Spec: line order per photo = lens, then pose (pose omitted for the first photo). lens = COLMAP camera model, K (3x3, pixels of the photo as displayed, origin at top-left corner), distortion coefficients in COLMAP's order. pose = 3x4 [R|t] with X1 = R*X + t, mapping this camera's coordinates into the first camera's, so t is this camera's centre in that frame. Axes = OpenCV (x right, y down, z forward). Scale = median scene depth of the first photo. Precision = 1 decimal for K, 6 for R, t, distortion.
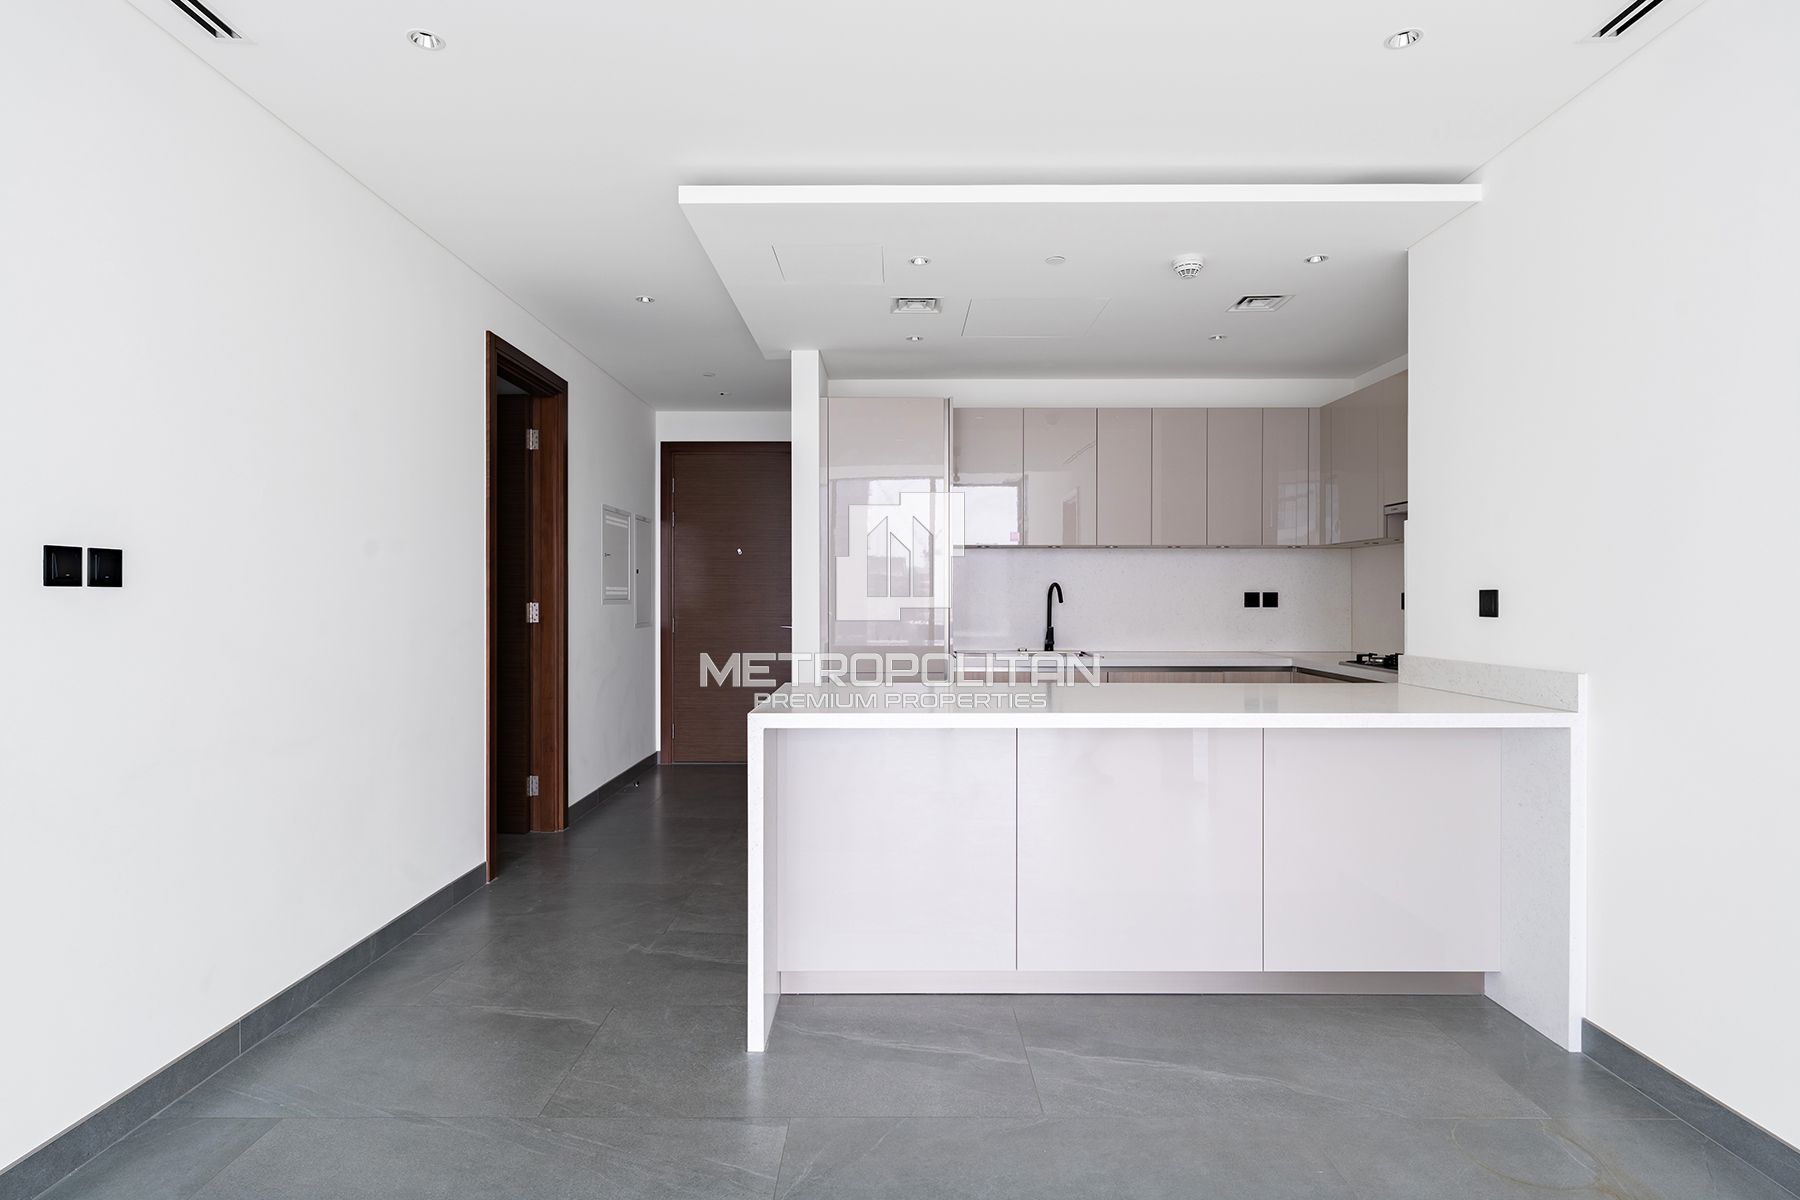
lens RADIAL K [[951.2, 0, 900.0], [0, 951.2, 600.0], [0, 0, 1]] dist [0.051741, 0.000058]
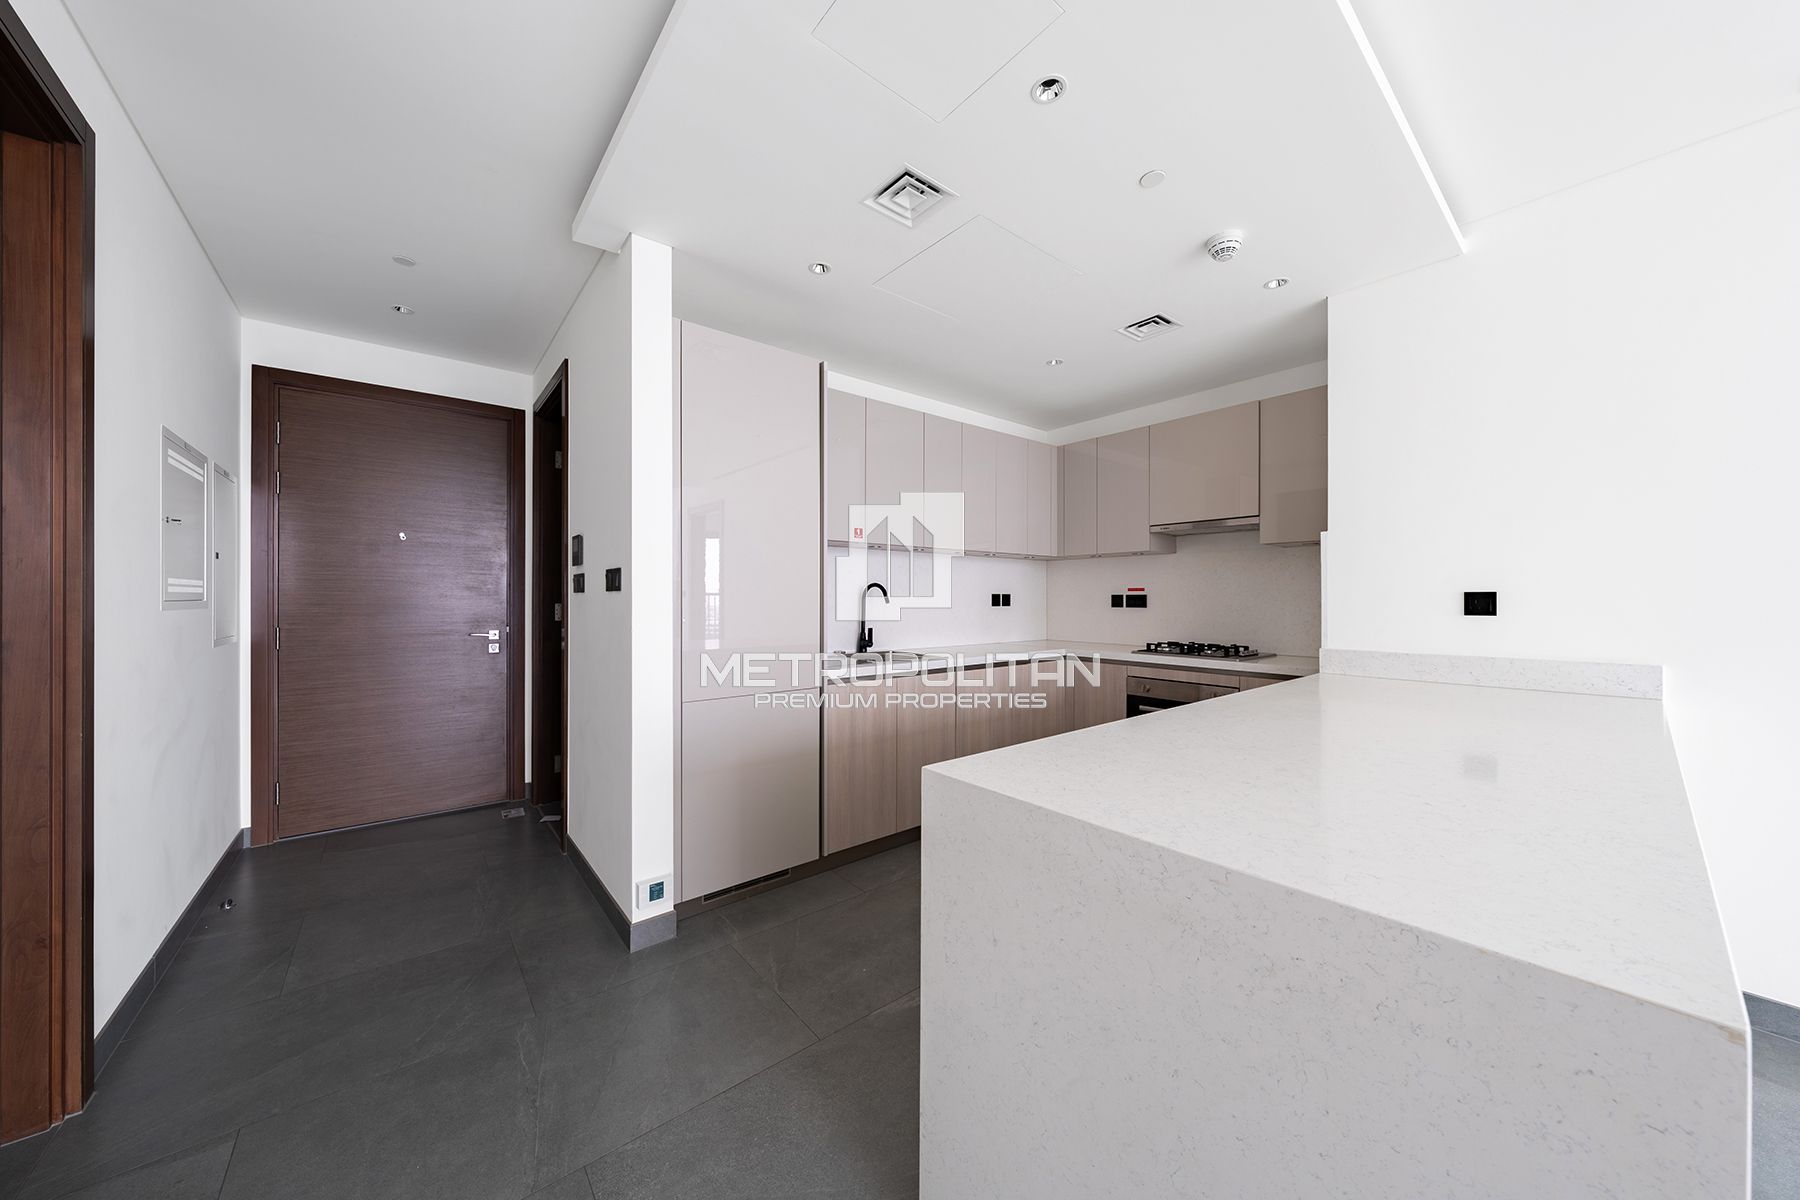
lens RADIAL K [[608.6, 0, 900.0], [0, 608.6, 600.0], [0, 0, 1]] dist [-0.002683, -0.000133]
pose [[0.776034, -0.001490, 0.630690, -0.209258], [0.000906, 0.999999, 0.001247, -0.001294], [-0.630691, -0.000396, 0.776034, 0.482047]]
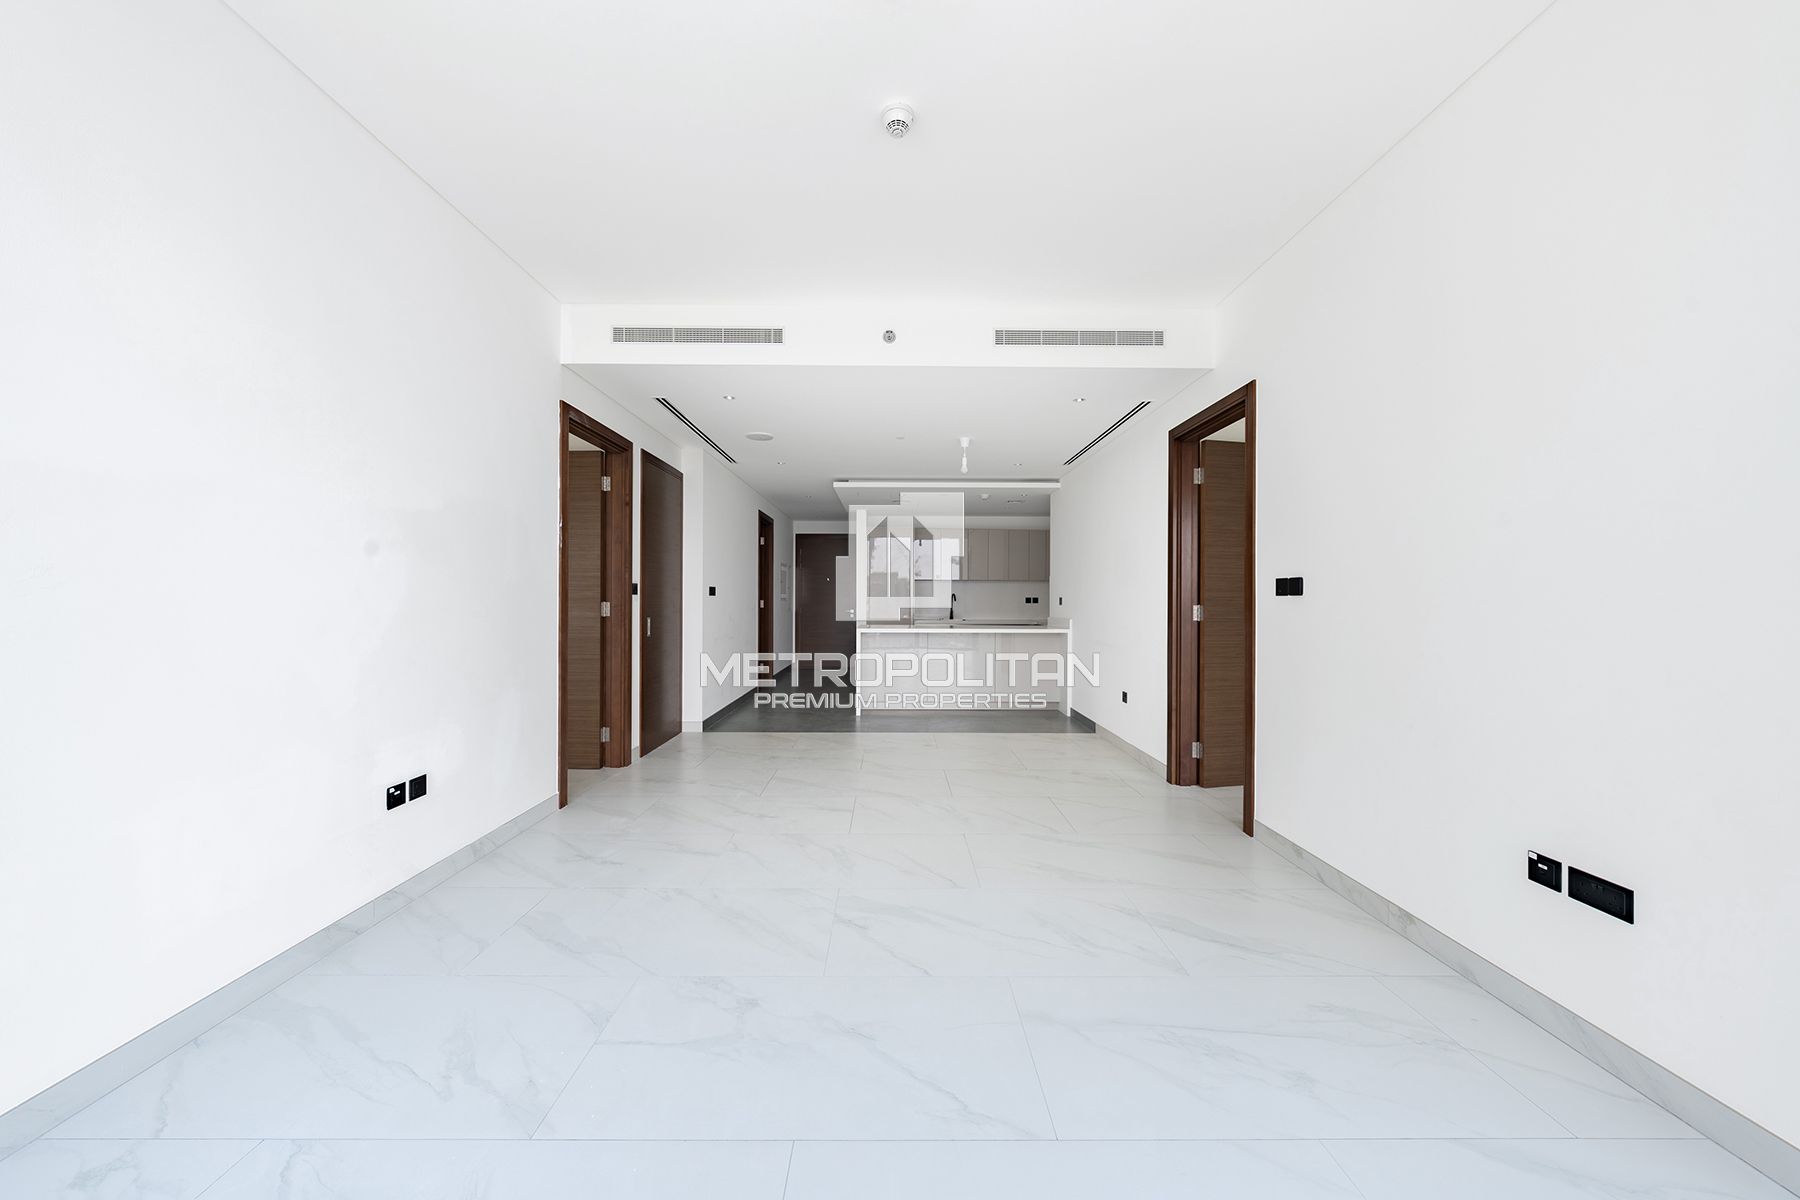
lens RADIAL K [[611.8, 0, 893.1], [0, 611.8, 600.4], [0, 0, 1]] dist [0.000759, -0.000015]
pose [[0.999996, 0.002794, -0.000812, -0.003786], [-0.002794, 0.999996, -0.000004, 0.001183], [0.000812, 0.000006, 1.000000, -0.683786]]
